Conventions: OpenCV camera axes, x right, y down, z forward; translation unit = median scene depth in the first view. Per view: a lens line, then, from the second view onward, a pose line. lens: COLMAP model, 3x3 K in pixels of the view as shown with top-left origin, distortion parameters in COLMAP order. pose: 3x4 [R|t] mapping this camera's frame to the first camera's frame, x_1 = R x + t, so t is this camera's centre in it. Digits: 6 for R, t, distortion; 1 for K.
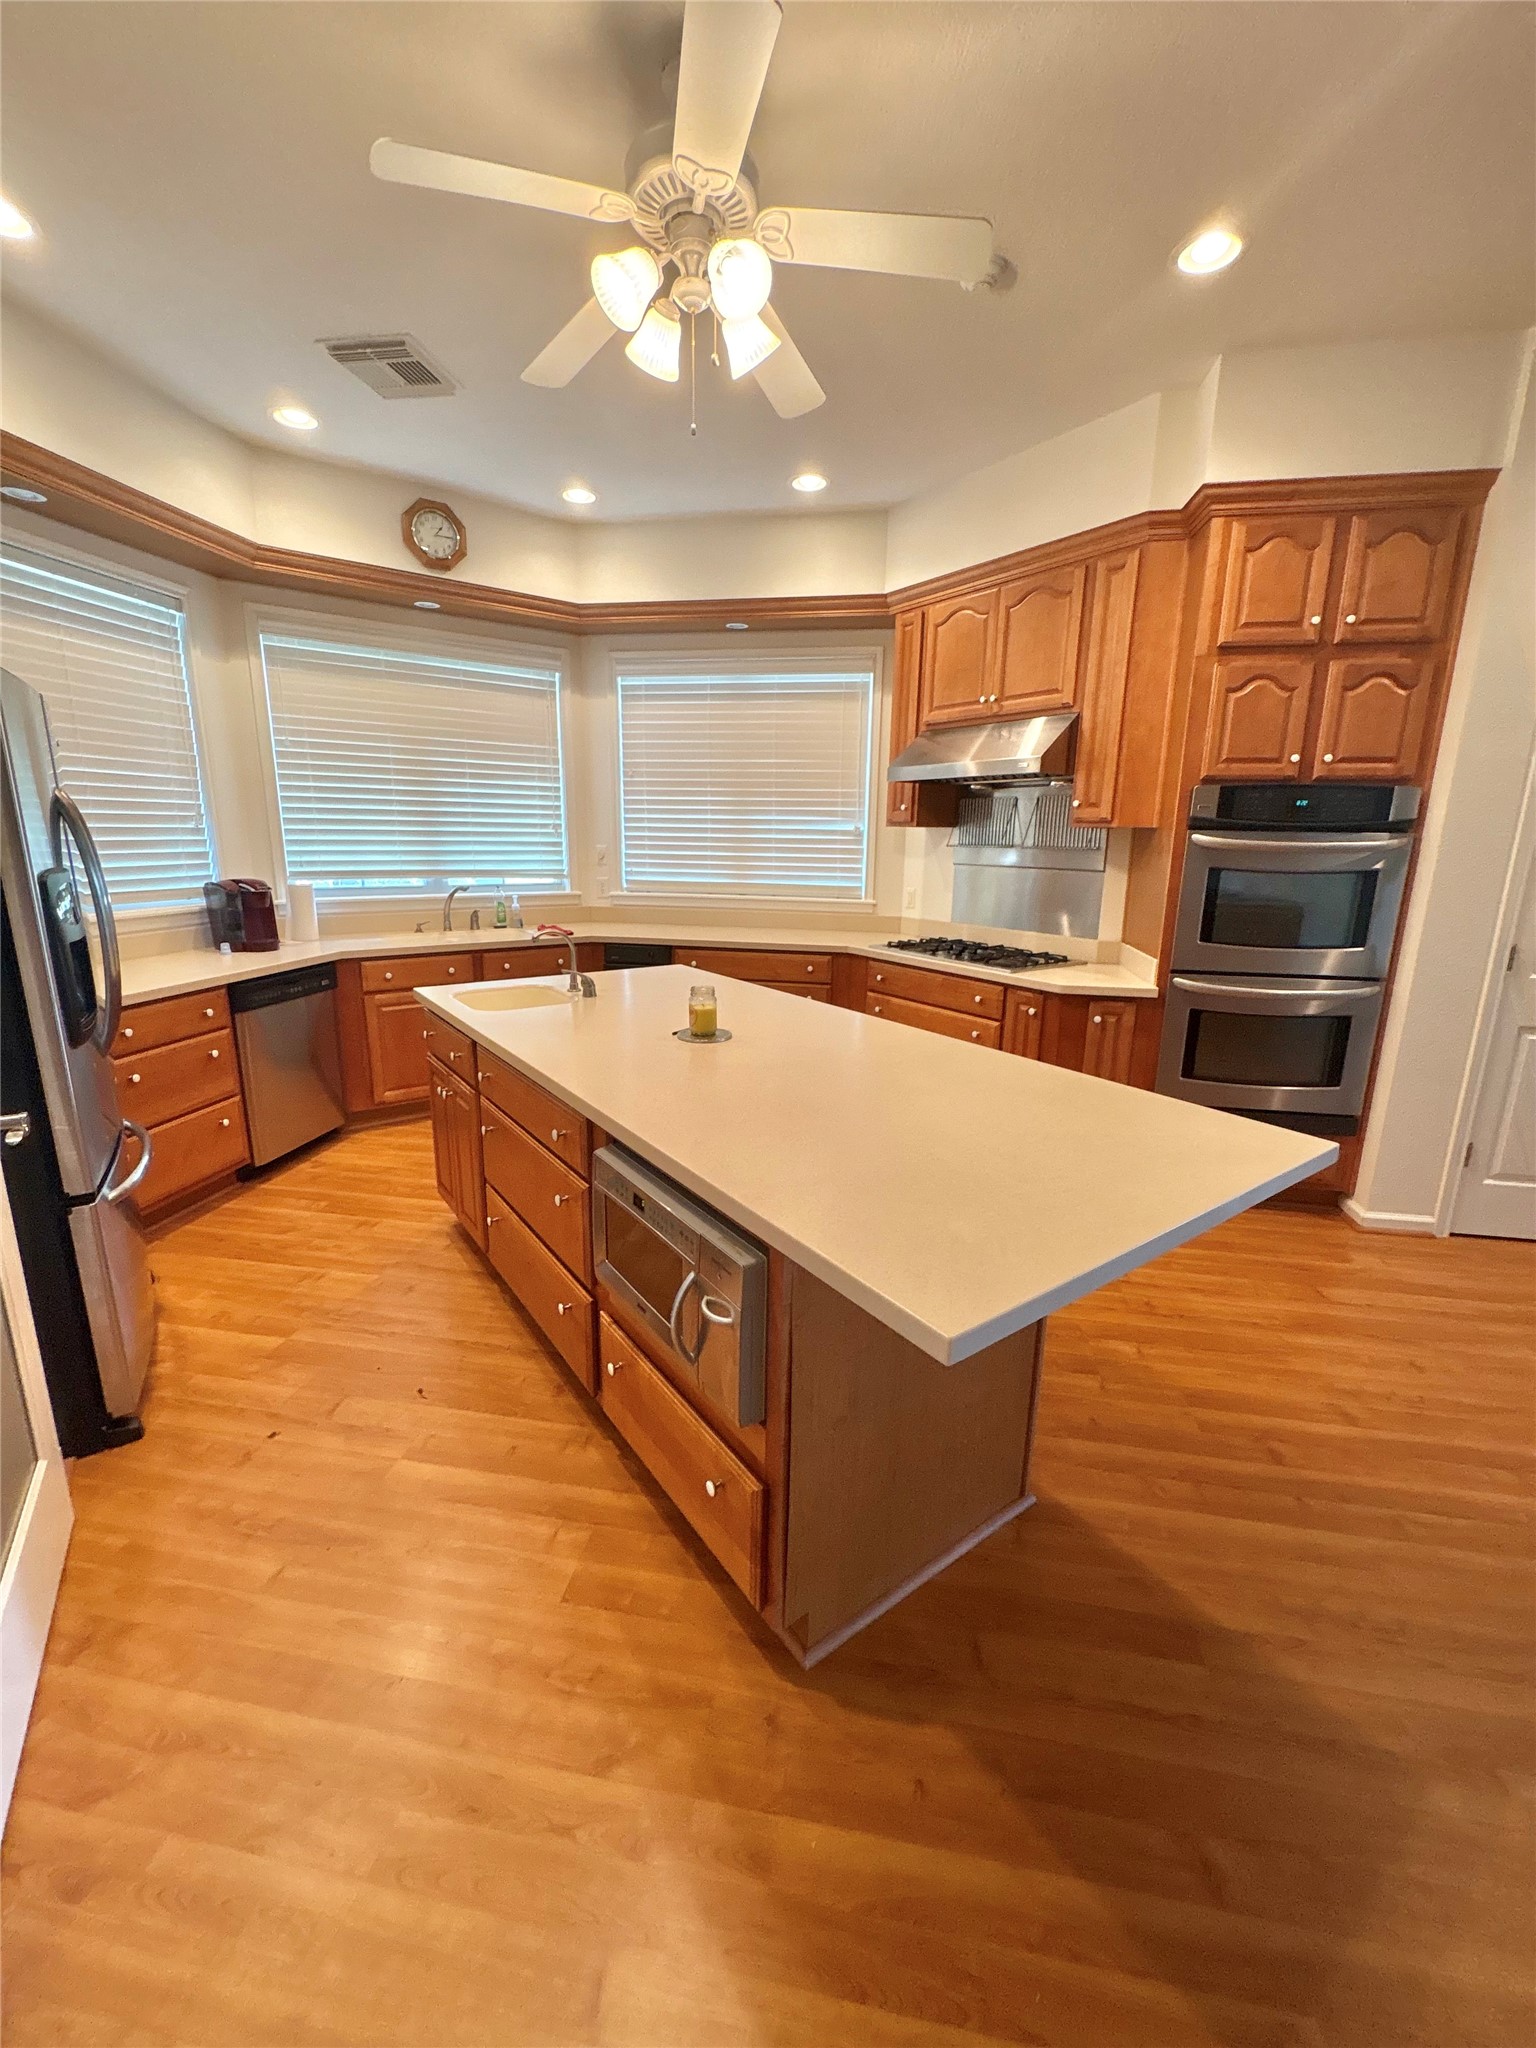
lens RADIAL K [[817.4, 0, 768.0], [0, 817.4, 1024.0], [0, 0, 1]] dist [0.000389, 0.000317]
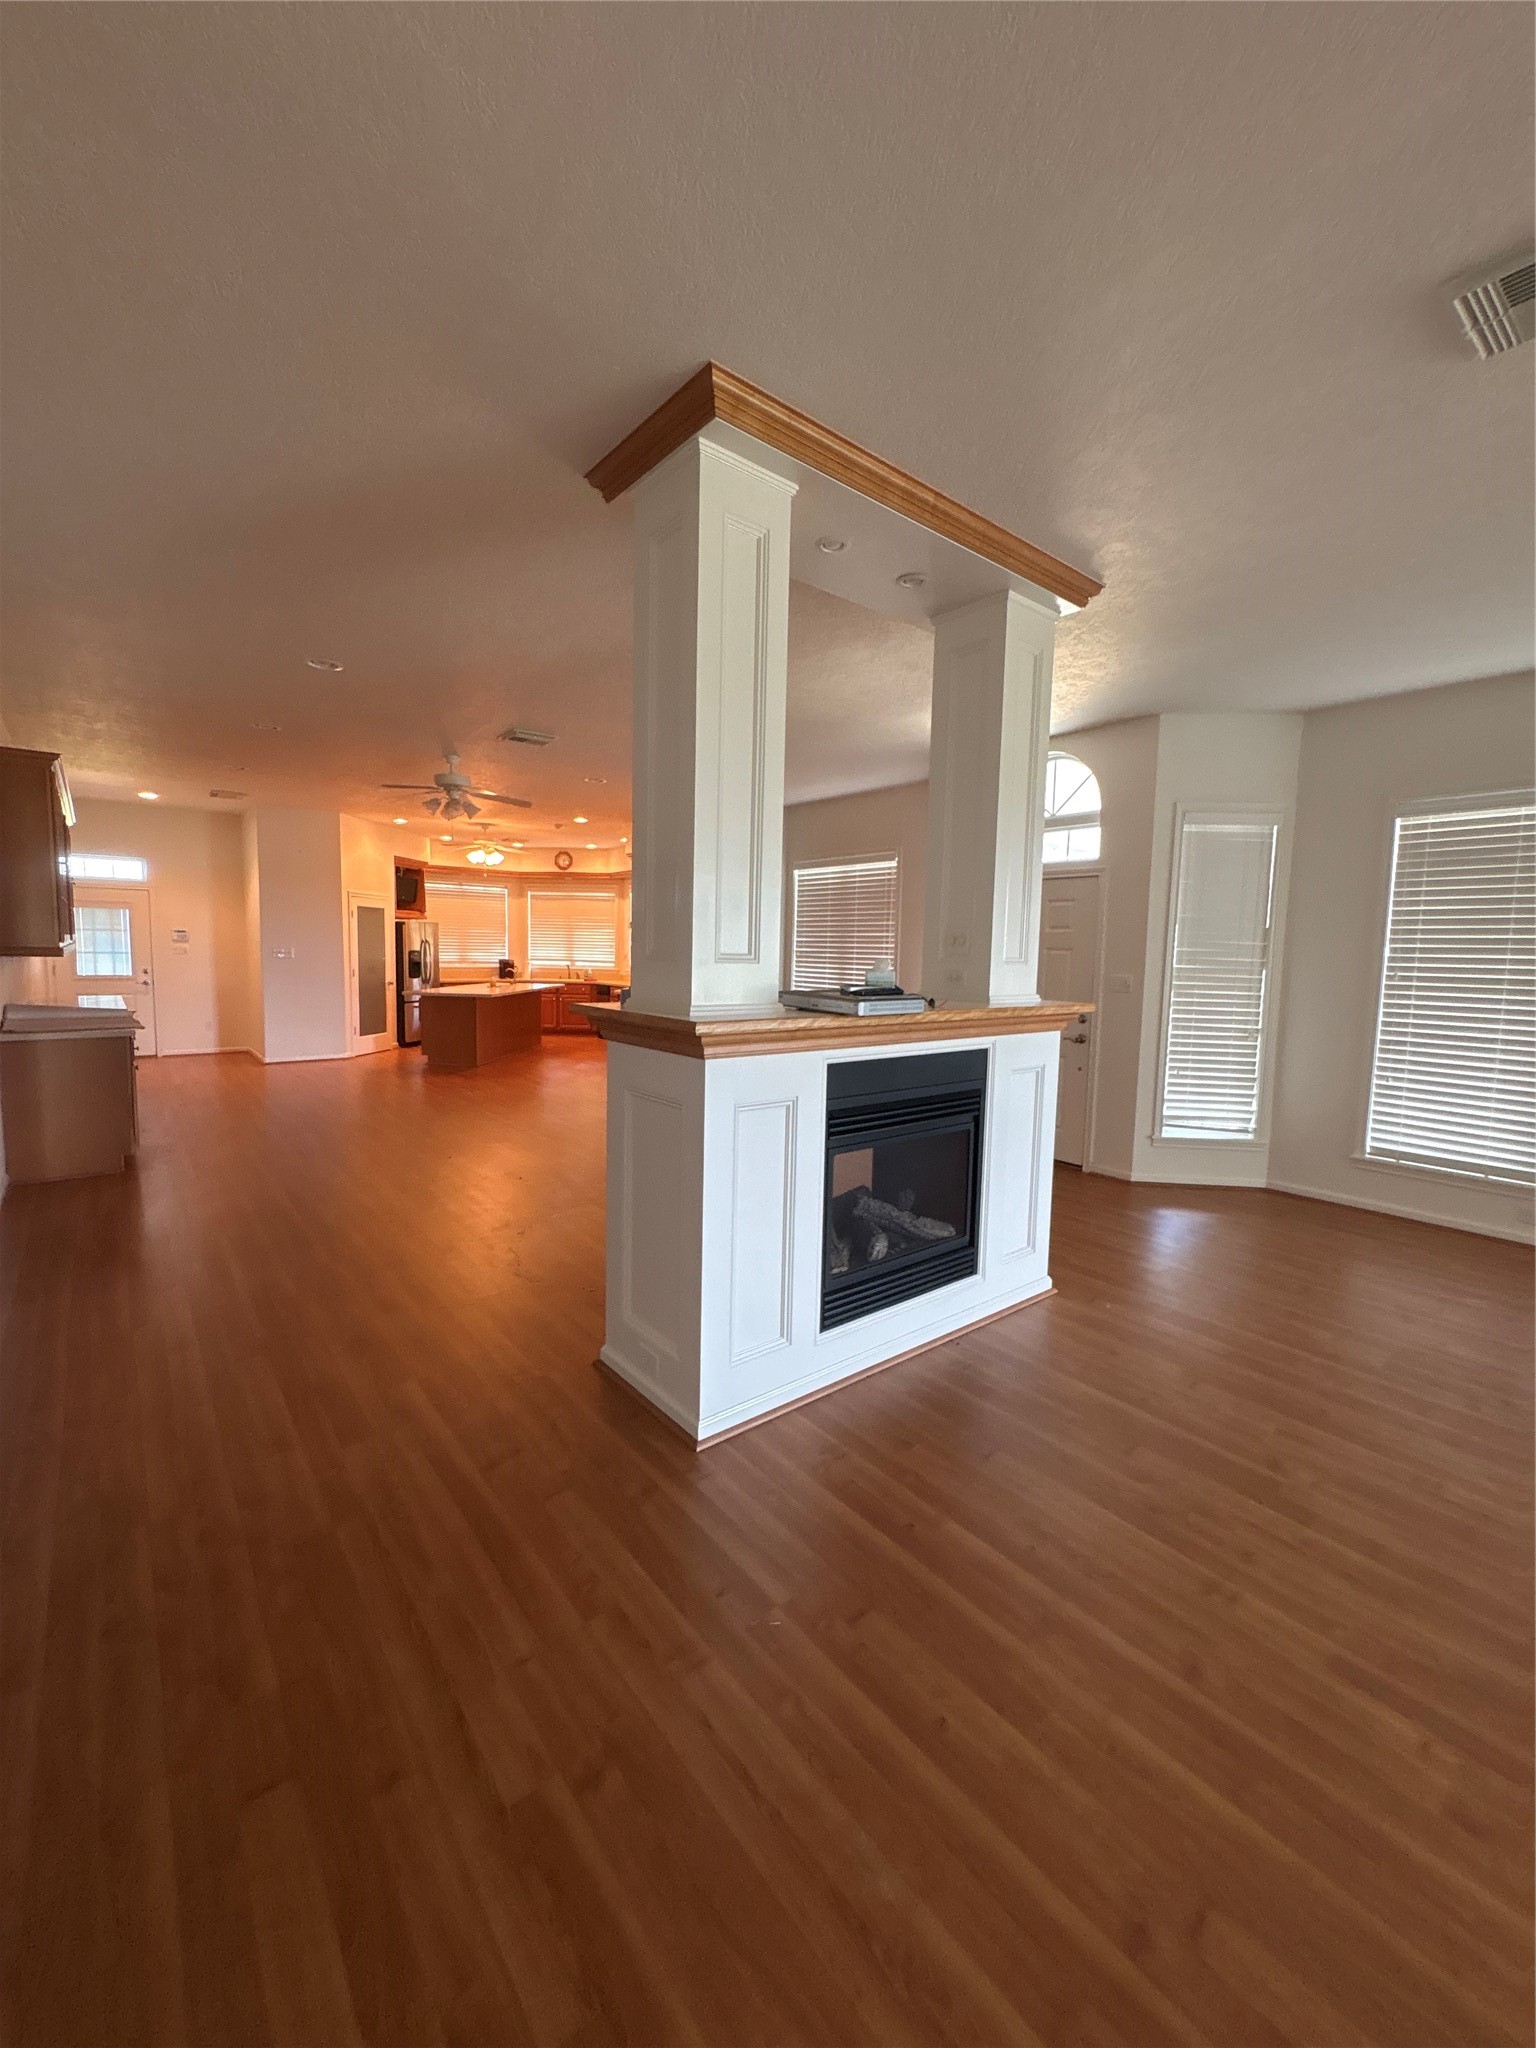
lens RADIAL K [[817.4, 0, 768.0], [0, 817.4, 1024.0], [0, 0, 1]] dist [0.000389, 0.000317]
pose [[0.752271, 0.062138, -0.655917, 3.094787], [-0.159645, 0.983067, -0.089966, 0.290248], [0.639220, 0.172392, 0.749452, -1.088000]]
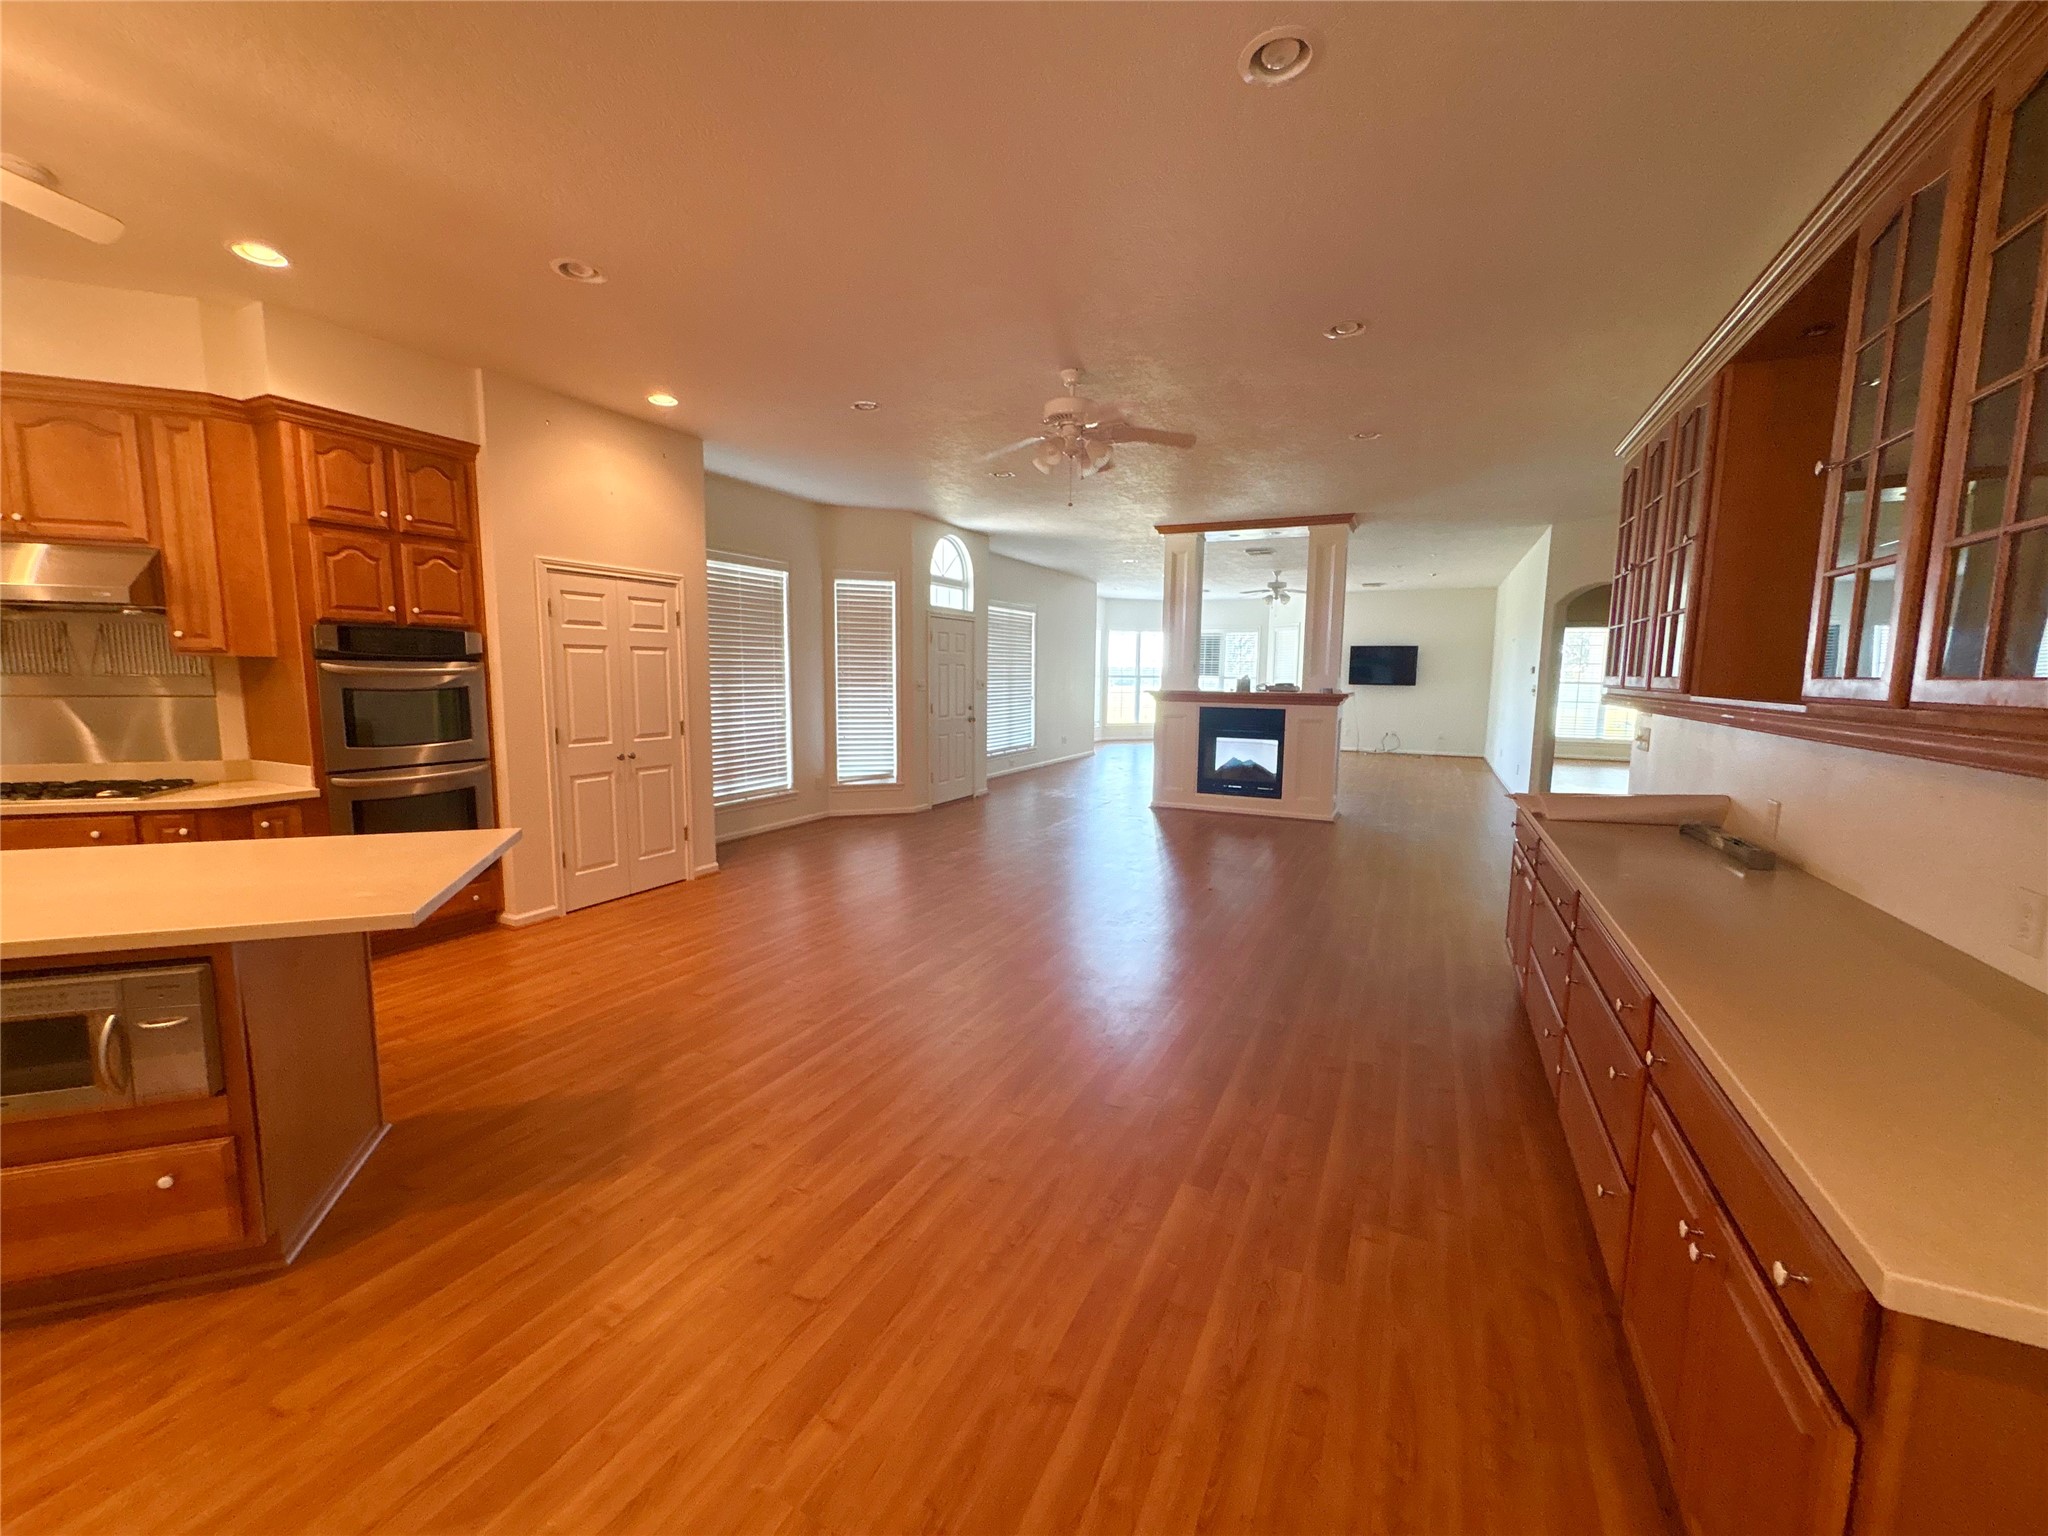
lens RADIAL K [[817.4, 0, 1024.0], [0, 817.4, 768.0], [0, 0, 1]] dist [0.000389, 0.000317]
pose [[0.276758, -0.125477, 0.952712, -0.382039], [0.209793, 0.975411, 0.067523, 0.063588], [-0.937759, 0.181185, 0.296277, -0.338450]]
